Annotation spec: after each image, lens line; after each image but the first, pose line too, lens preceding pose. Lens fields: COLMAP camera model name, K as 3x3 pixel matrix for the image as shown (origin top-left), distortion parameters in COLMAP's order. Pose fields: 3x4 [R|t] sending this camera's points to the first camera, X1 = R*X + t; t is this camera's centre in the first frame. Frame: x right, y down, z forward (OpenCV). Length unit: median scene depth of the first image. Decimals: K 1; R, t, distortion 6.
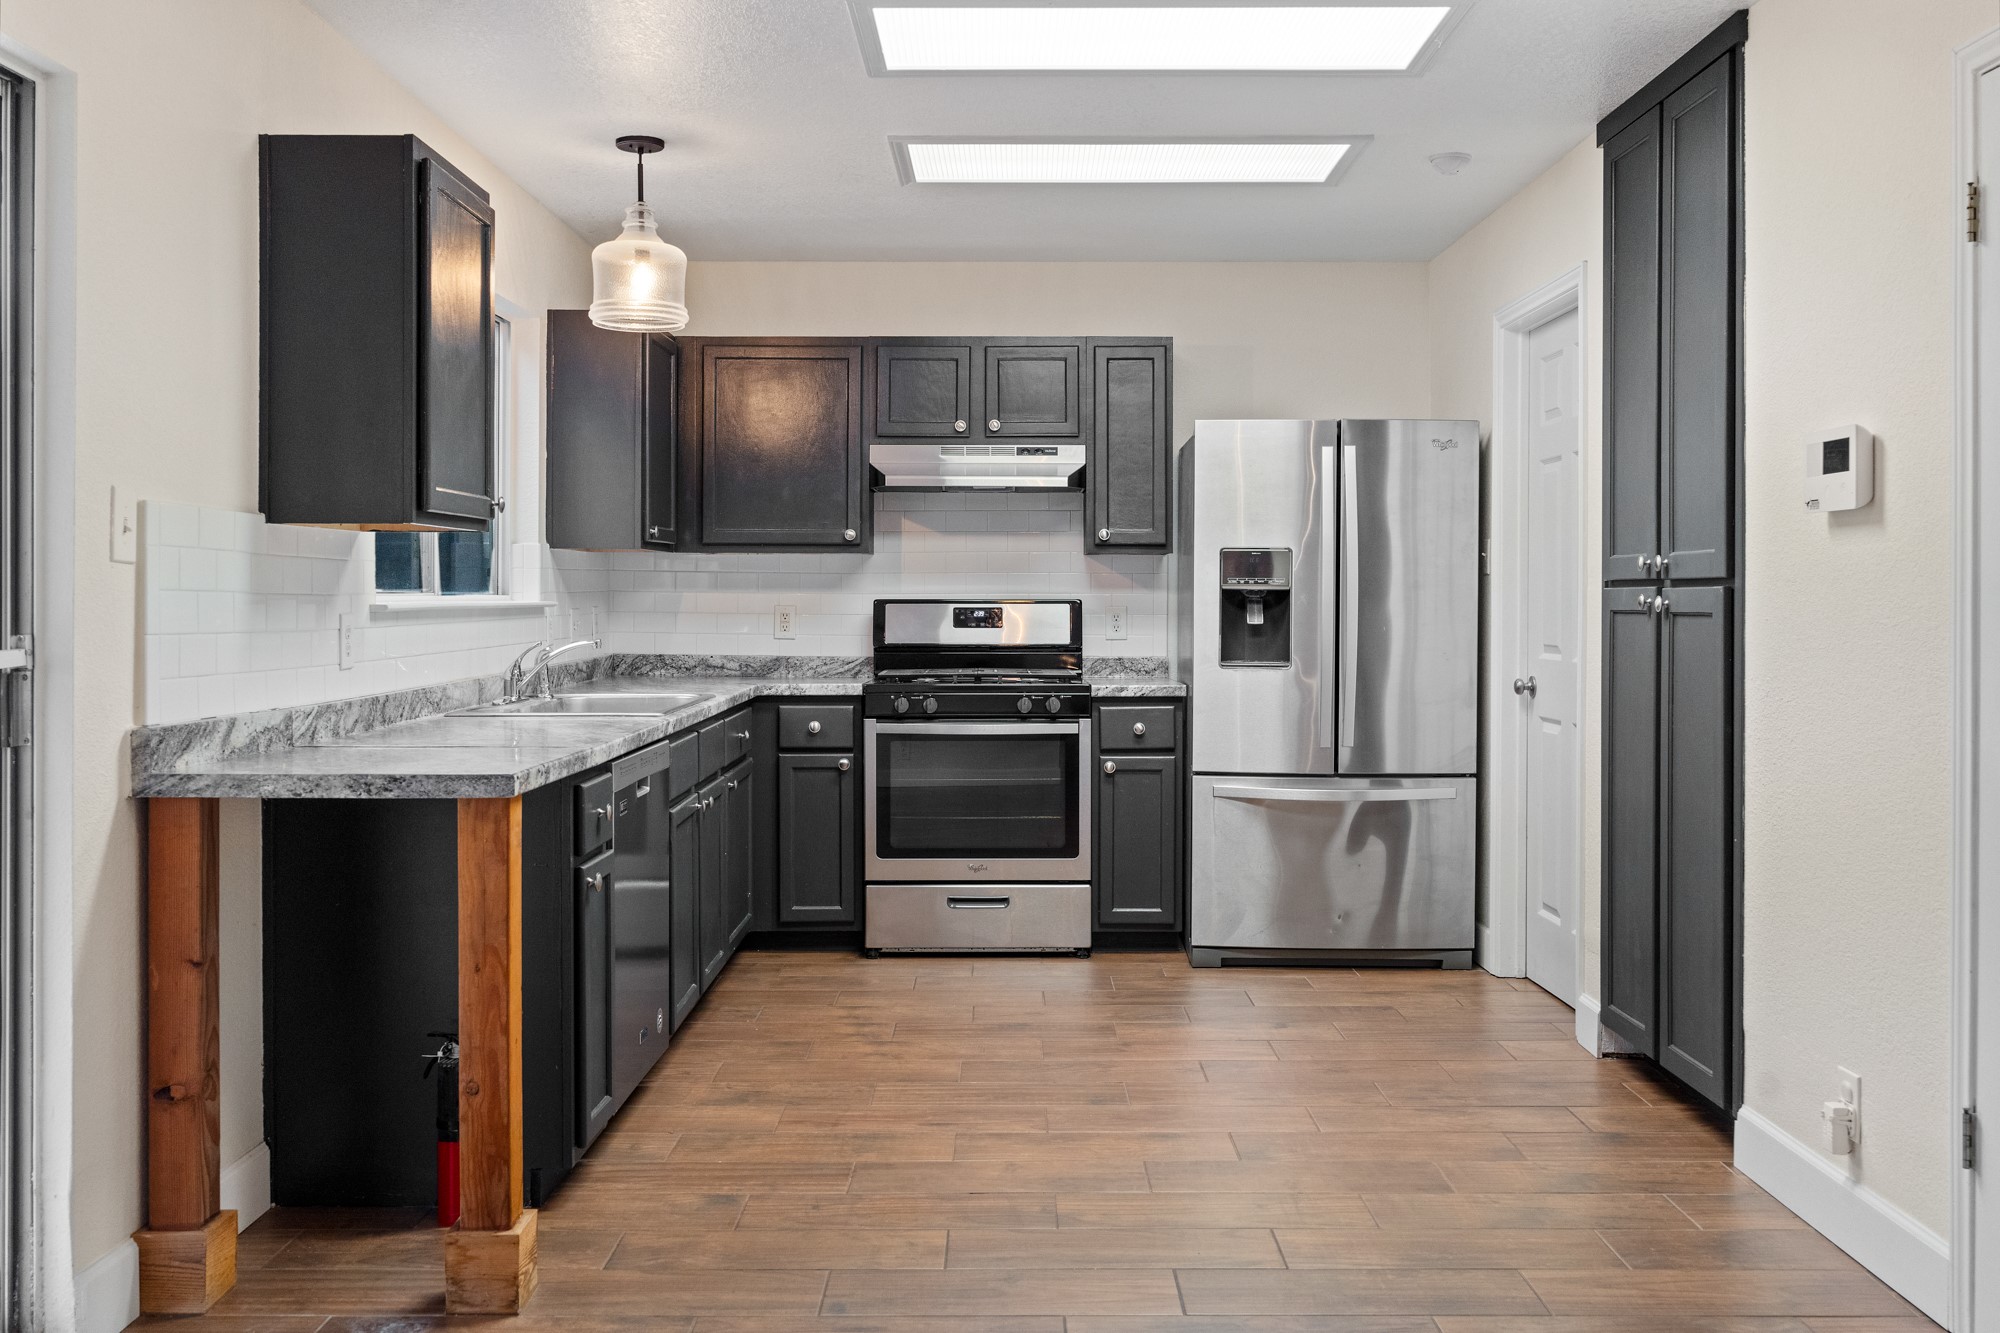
lens RADIAL K [[1813.5, 0, 1000.9], [0, 1813.5, 608.4], [0, 0, 1]] dist [-0.013353, 0.003340]
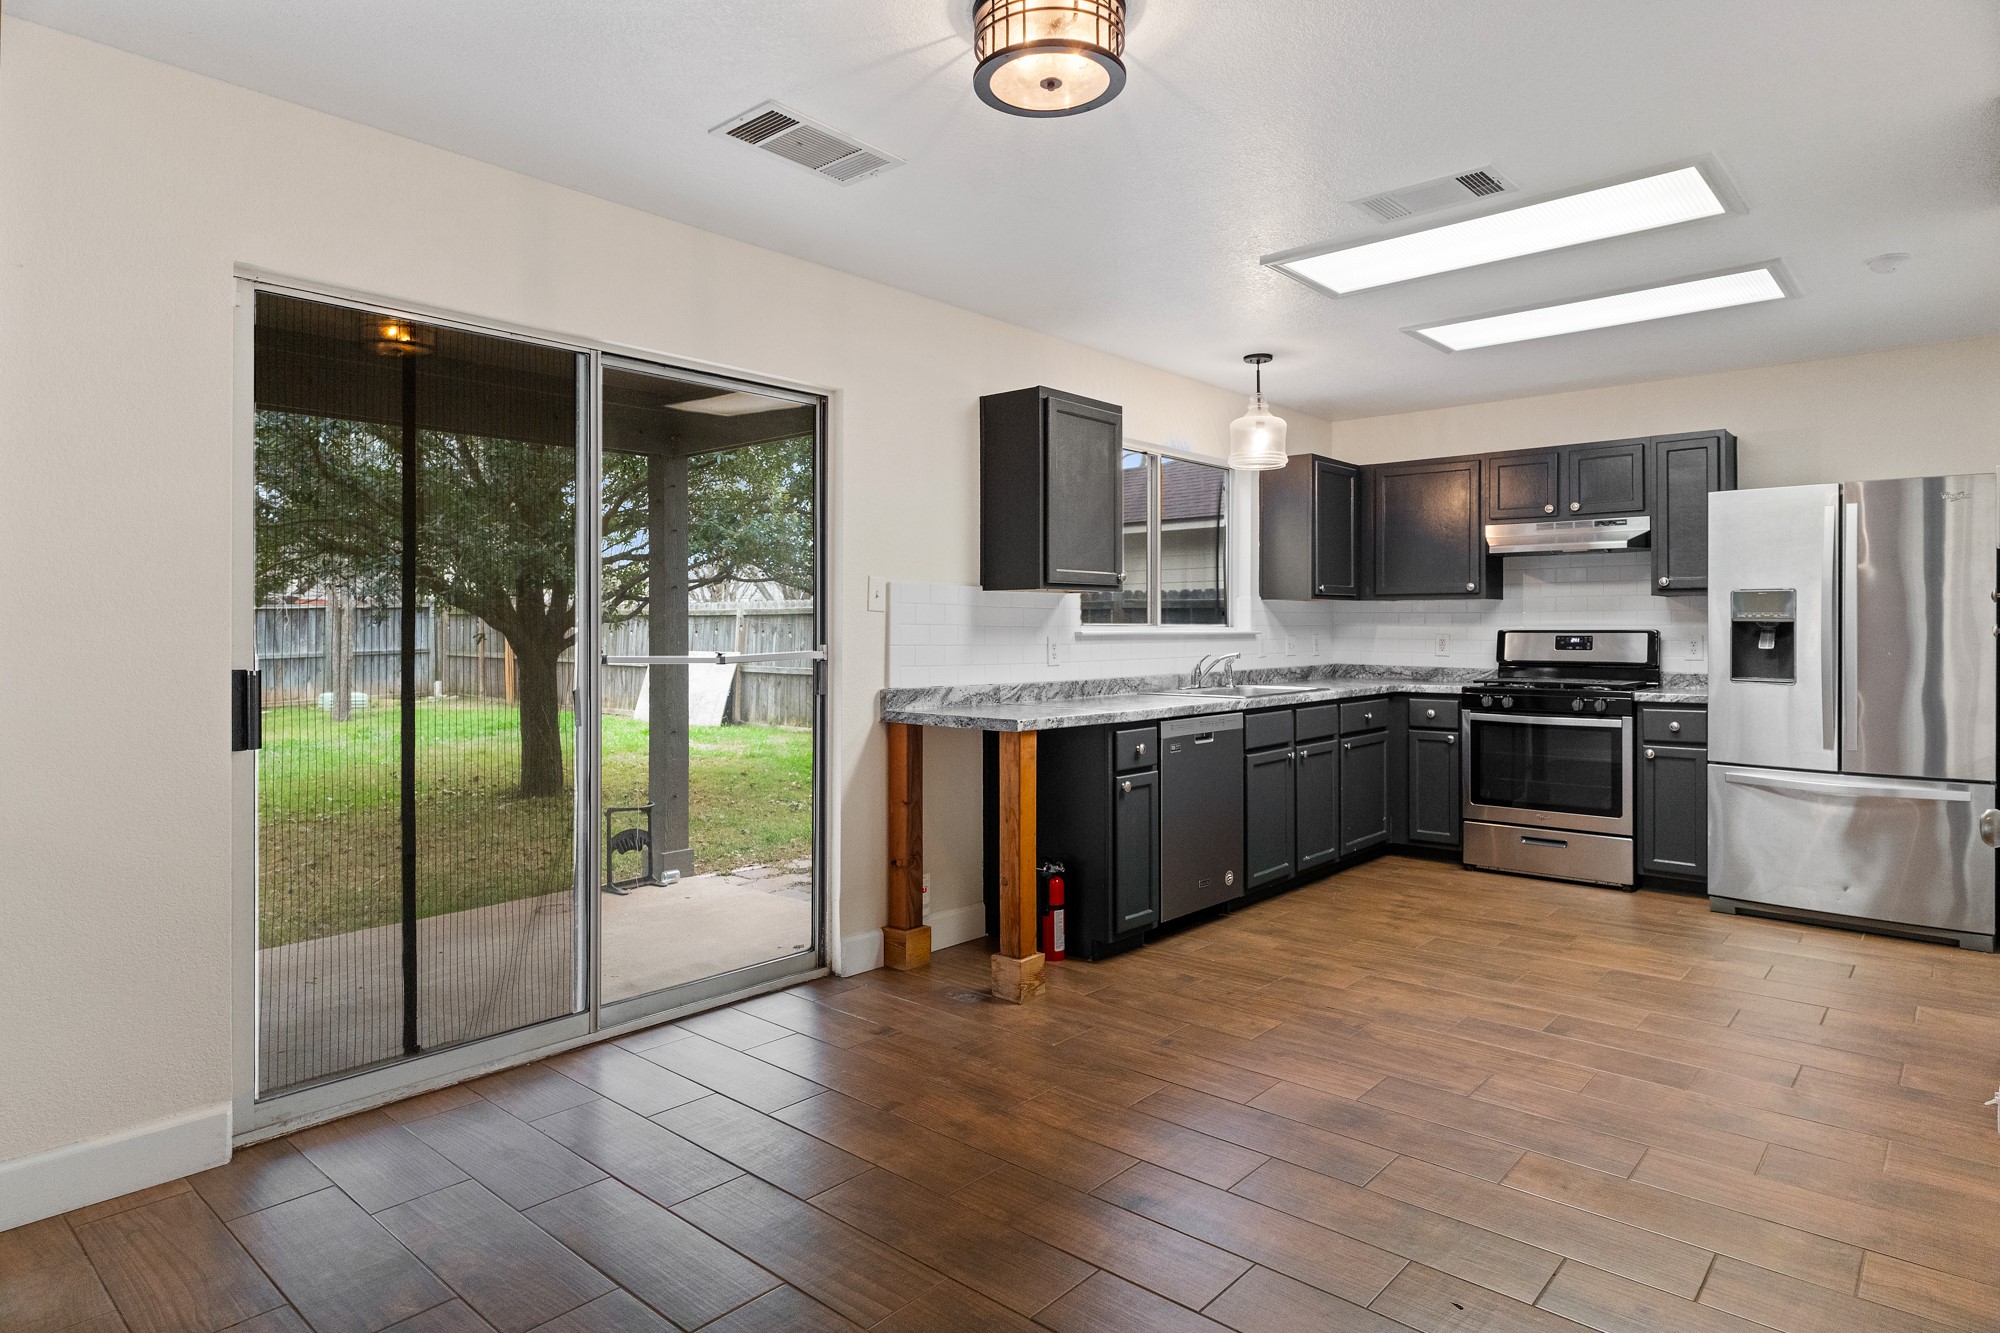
lens RADIAL K [[1130.8, 0, 1003.3], [0, 1130.8, 631.2], [0, 0, 1]] dist [0.002732, 0.001456]
pose [[0.750660, -0.000082, -0.660689, 0.261471], [-0.003622, 0.999984, -0.004240, 0.001504], [0.660679, 0.005576, 0.750648, 0.047824]]
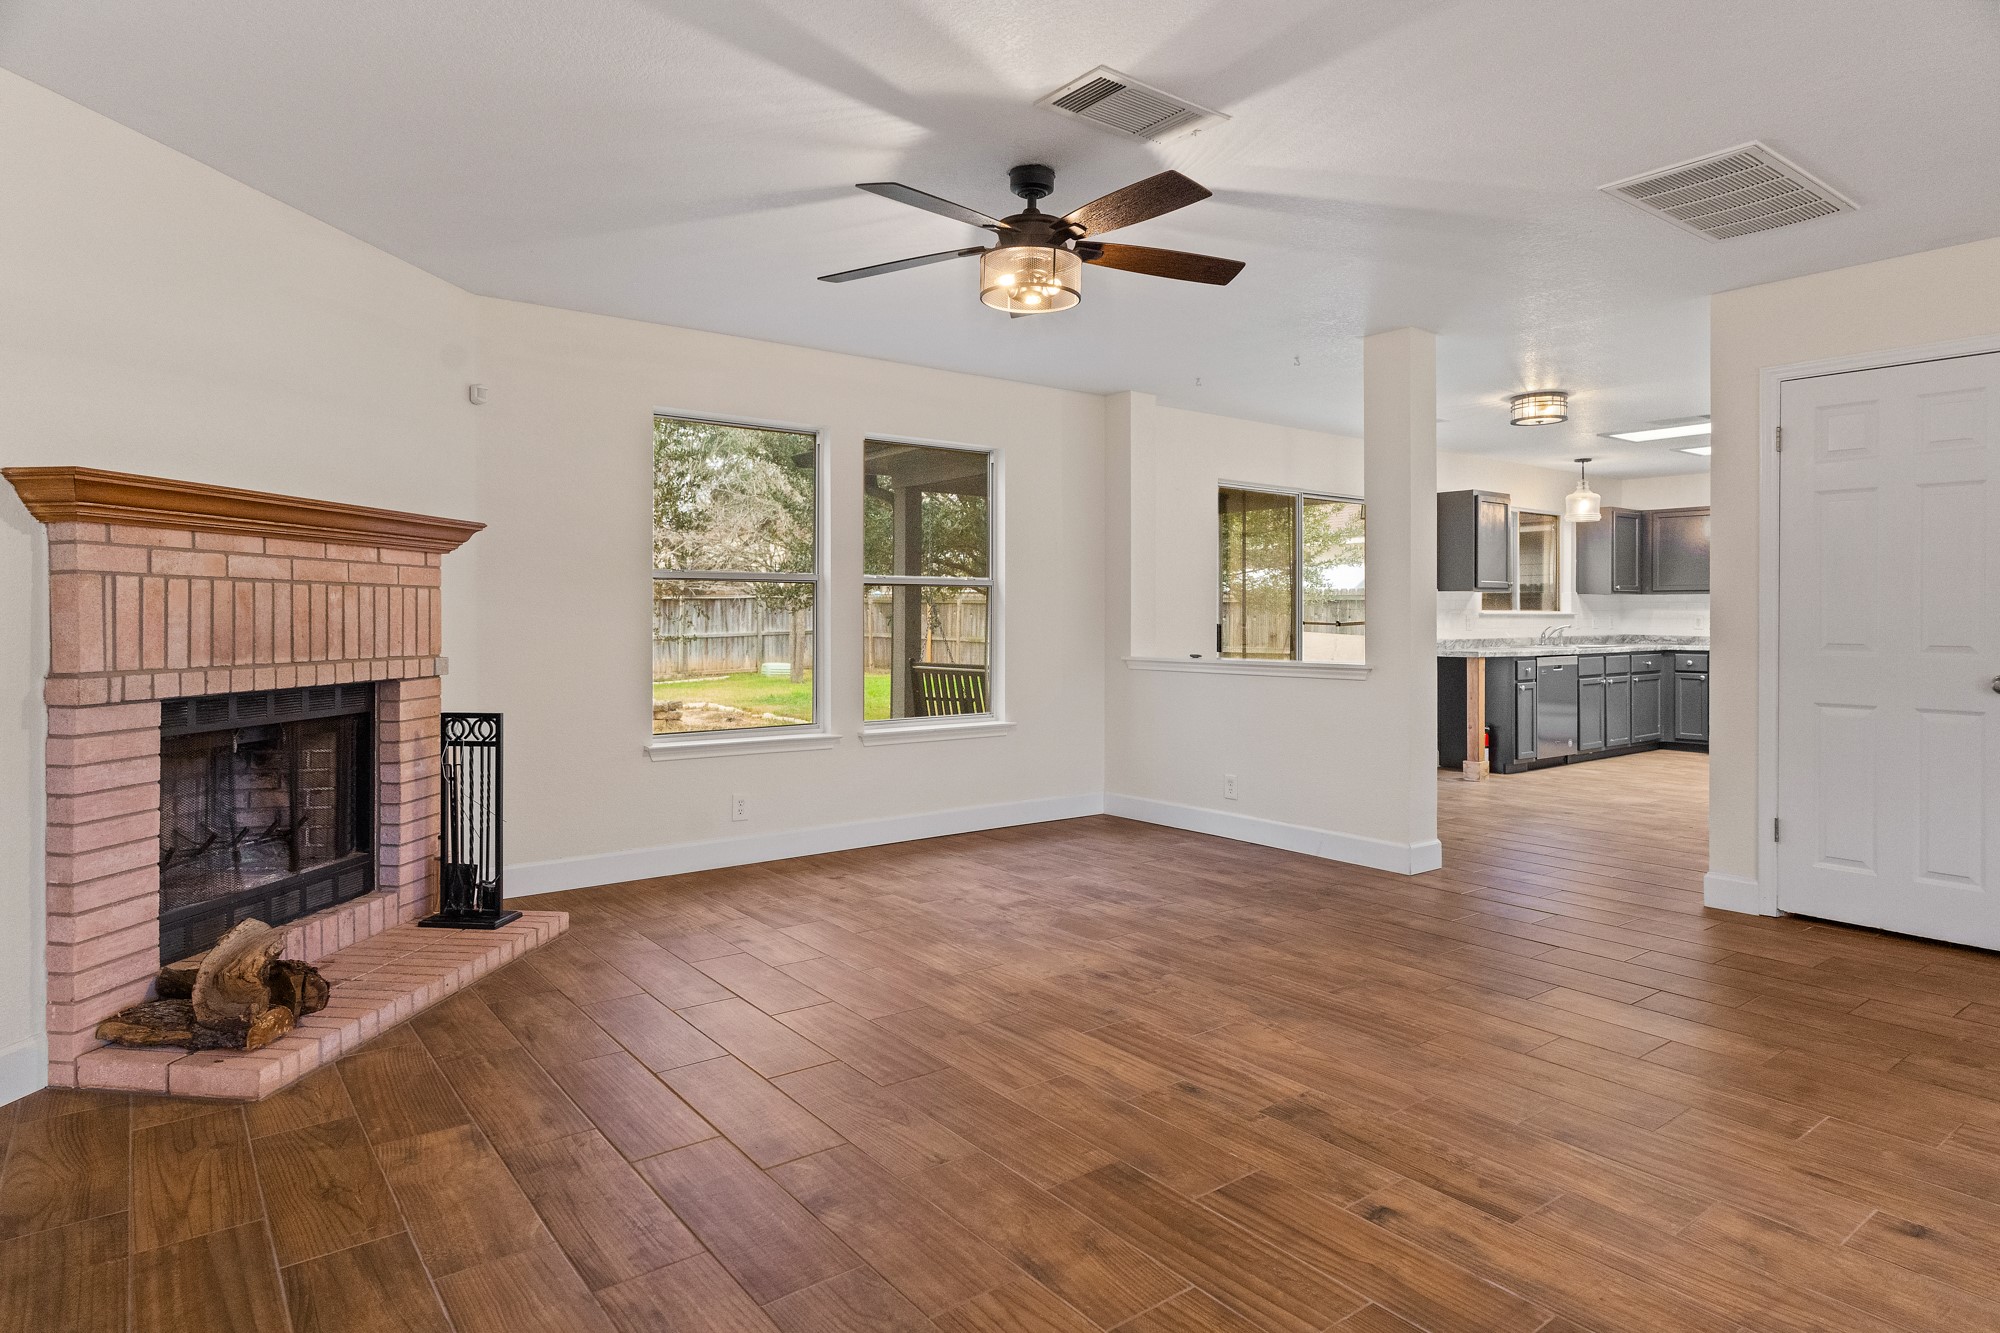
lens RADIAL K [[1141.0, 0, 993.6], [0, 1141.0, 621.6], [0, 0, 1]] dist [-0.000894, 0.001477]
pose [[0.607033, 0.003298, -0.794670, 0.588250], [-0.005807, 0.999983, -0.000285, 0.014392], [0.794655, 0.004788, 0.607042, -0.763799]]
